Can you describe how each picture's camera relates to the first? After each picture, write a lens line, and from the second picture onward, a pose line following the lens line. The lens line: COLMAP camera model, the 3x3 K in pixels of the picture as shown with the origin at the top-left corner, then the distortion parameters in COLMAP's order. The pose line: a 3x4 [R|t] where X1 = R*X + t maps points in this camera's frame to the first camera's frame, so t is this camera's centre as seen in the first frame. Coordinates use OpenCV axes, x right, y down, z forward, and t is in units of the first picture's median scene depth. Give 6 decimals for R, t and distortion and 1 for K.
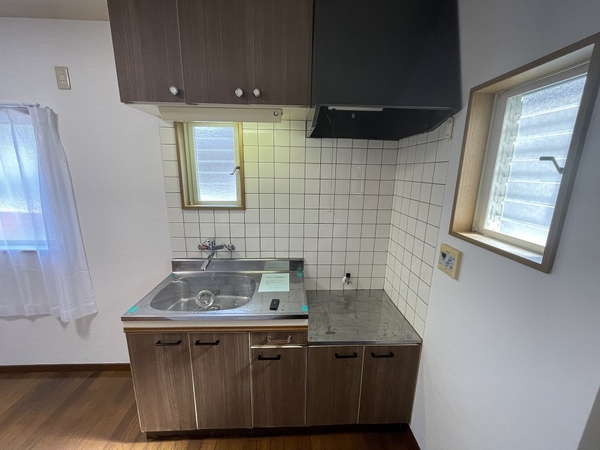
lens RADIAL K [[242.3, 0, 301.0], [0, 242.3, 223.5], [0, 0, 1]] dist [-0.005610, 0.000181]
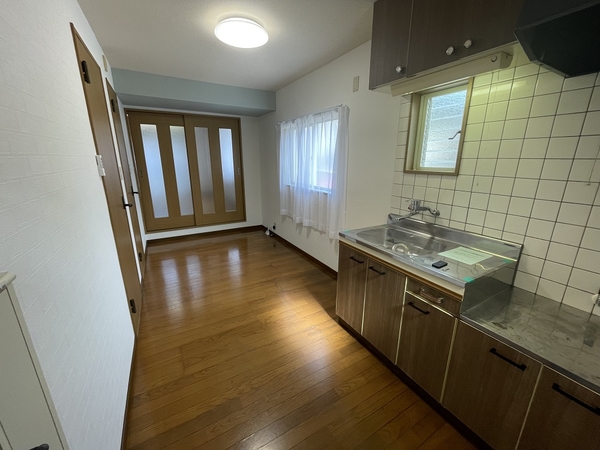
lens RADIAL K [[242.3, 0, 301.1], [0, 242.3, 225.2], [0, 0, 1]] dist [-0.005610, 0.000181]
pose [[0.455601, 0.219551, -0.862685, 0.424834], [-0.191493, 0.970592, 0.145882, 0.133430], [0.869344, 0.098734, 0.484245, 0.007556]]
